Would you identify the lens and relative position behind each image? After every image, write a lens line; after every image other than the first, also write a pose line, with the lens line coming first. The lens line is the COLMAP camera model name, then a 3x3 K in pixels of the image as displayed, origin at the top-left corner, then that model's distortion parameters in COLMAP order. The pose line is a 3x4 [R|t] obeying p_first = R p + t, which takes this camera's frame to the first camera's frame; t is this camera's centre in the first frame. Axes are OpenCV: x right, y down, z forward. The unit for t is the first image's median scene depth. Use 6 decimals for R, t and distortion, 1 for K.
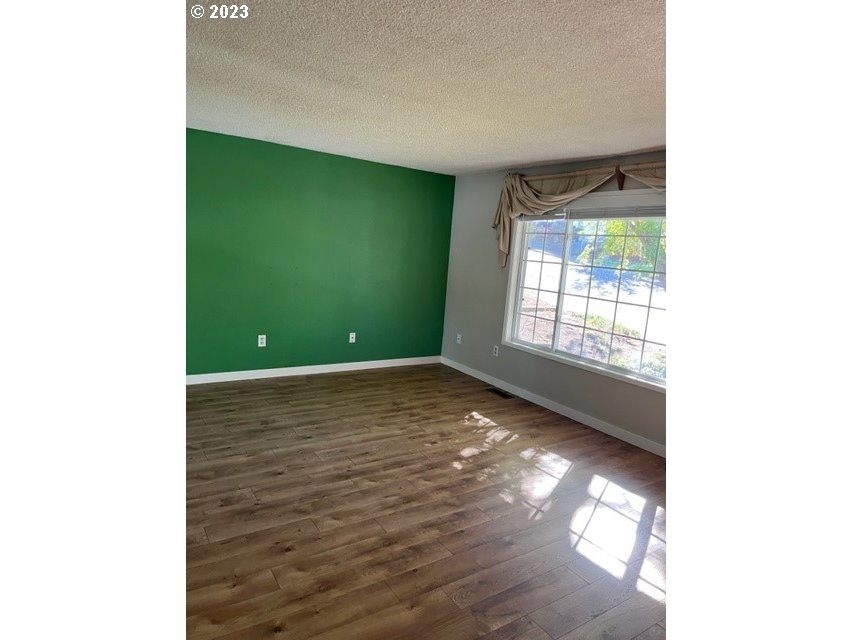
lens RADIAL K [[488.1, 0, 431.5], [0, 488.1, 322.0], [0, 0, 1]] dist [0.047103, -0.004572]
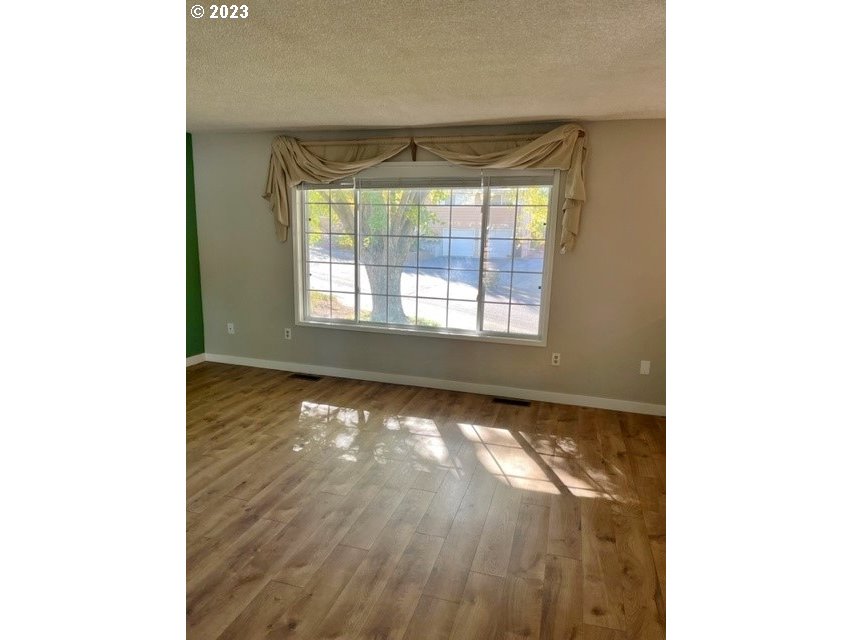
lens RADIAL K [[488.1, 0, 422.3], [0, 488.1, 323.4], [0, 0, 1]] dist [0.047103, -0.004572]
pose [[0.771656, -0.168131, 0.613416, -0.298983], [0.130581, 0.985763, 0.105921, -0.031535], [-0.622492, -0.001634, 0.782625, 0.155652]]
